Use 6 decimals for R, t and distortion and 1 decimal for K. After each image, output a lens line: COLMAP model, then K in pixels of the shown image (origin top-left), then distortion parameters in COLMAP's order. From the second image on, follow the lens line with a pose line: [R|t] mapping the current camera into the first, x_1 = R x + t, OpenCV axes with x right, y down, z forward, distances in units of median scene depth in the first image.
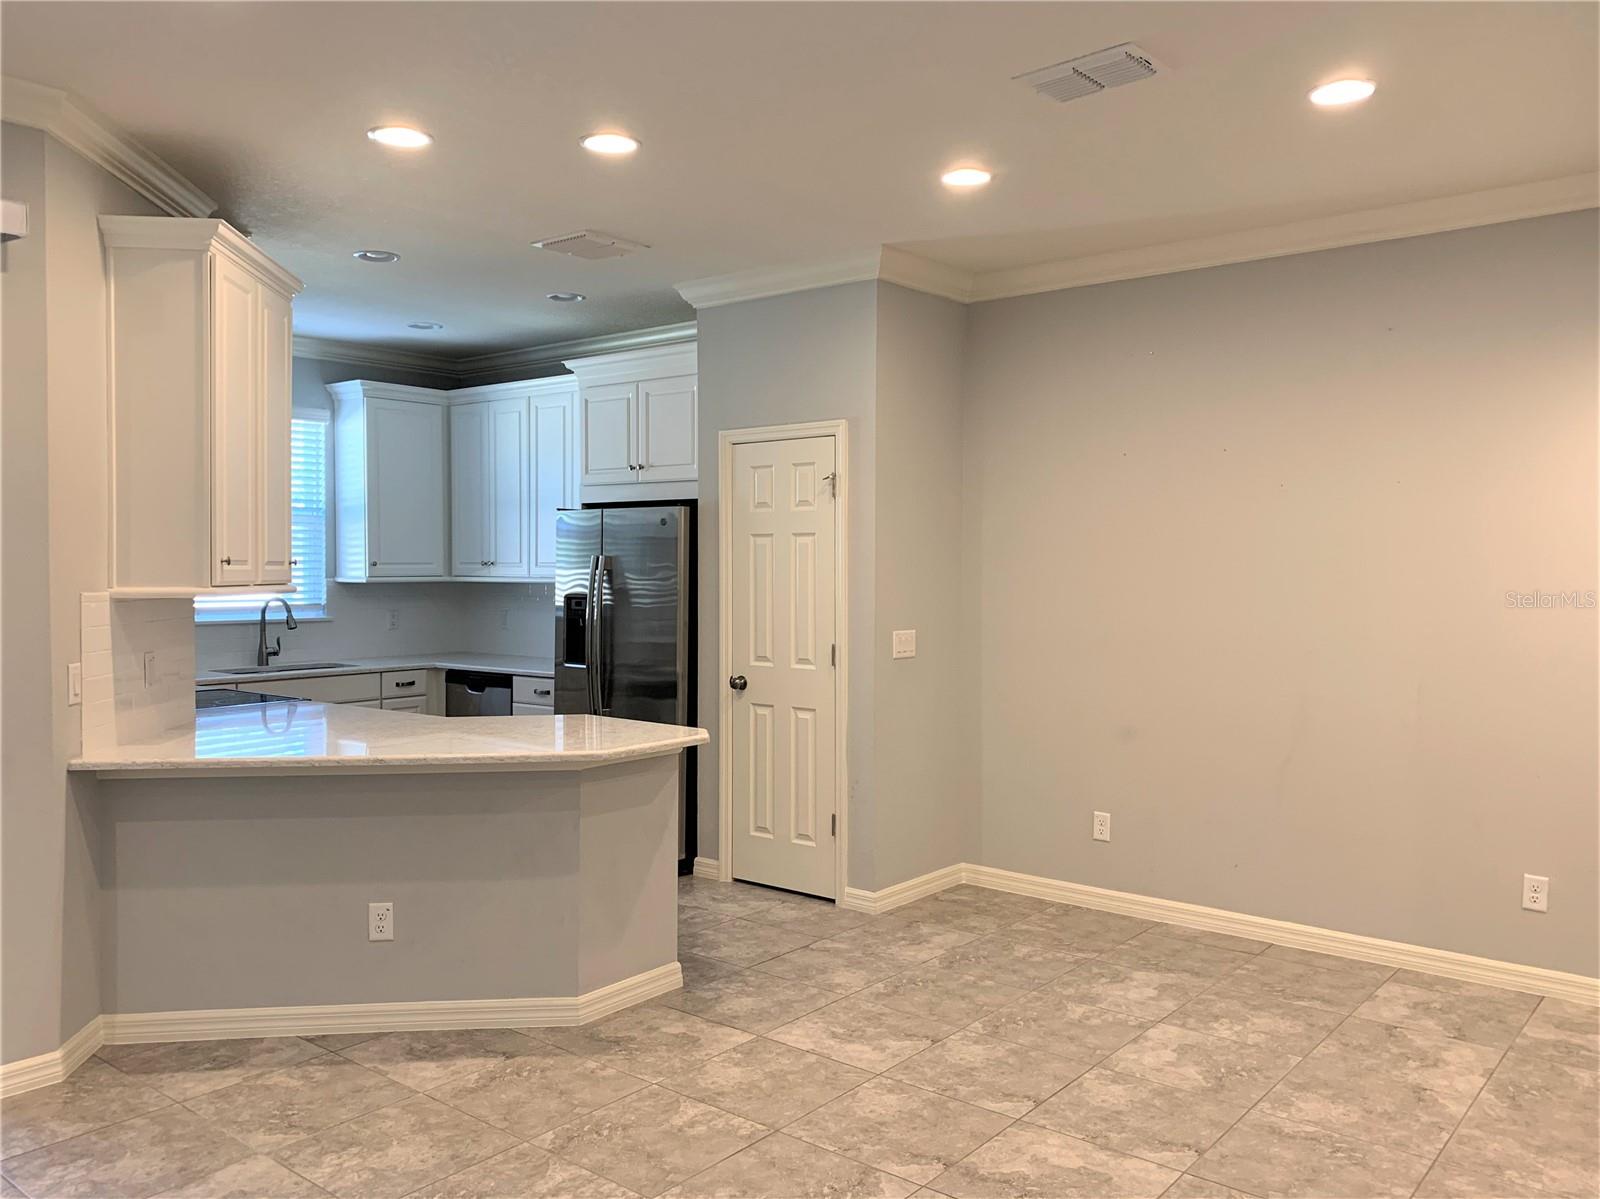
lens RADIAL K [[1255.4, 0, 799.8], [0, 1255.4, 590.7], [0, 0, 1]] dist [0.001372, -0.005329]
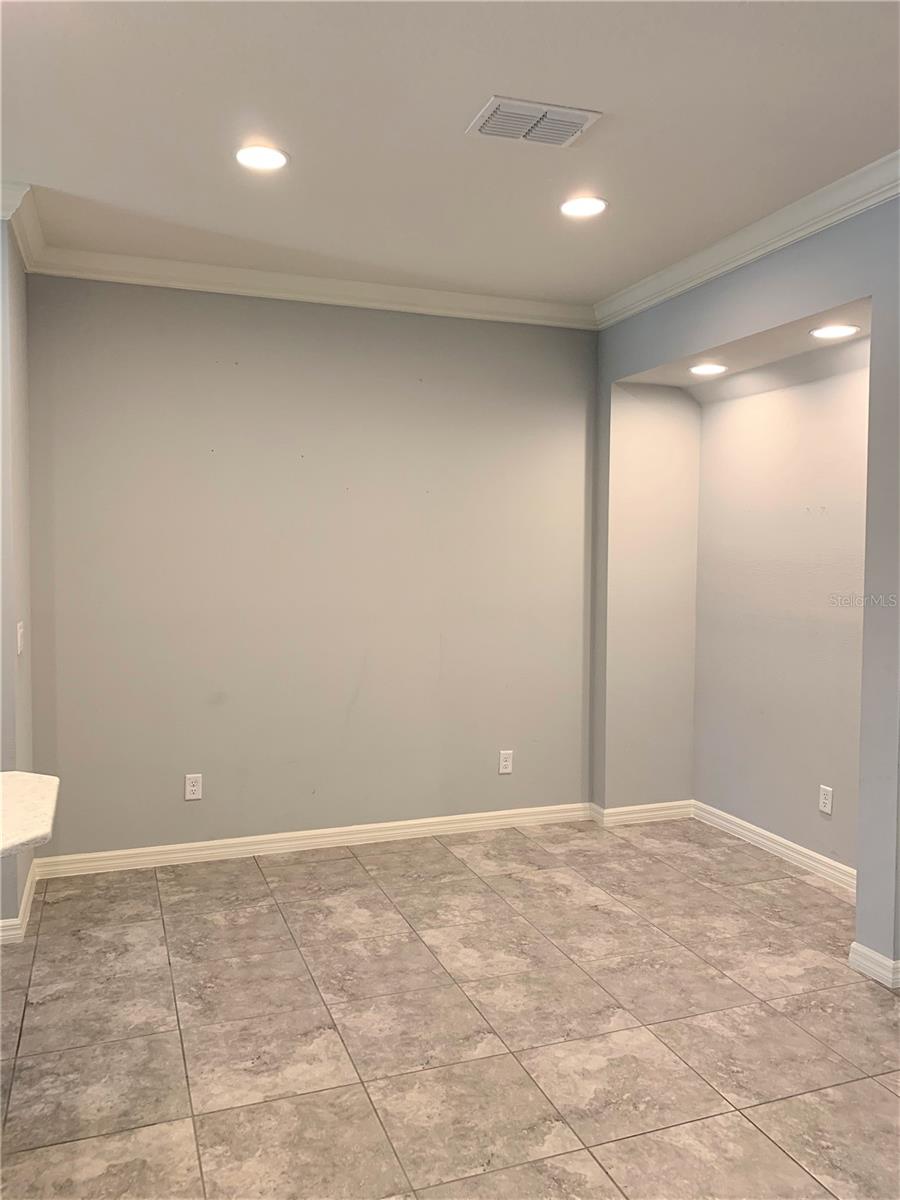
lens RADIAL K [[926.7, 0, 450.0], [0, 926.7, 600.0], [0, 0, 1]] dist [0.004851, 0.001197]
pose [[0.509039, -0.052450, 0.859144, -0.416223], [0.016798, 0.998557, 0.051008, -0.017152], [-0.860580, -0.011534, 0.509185, 0.488461]]
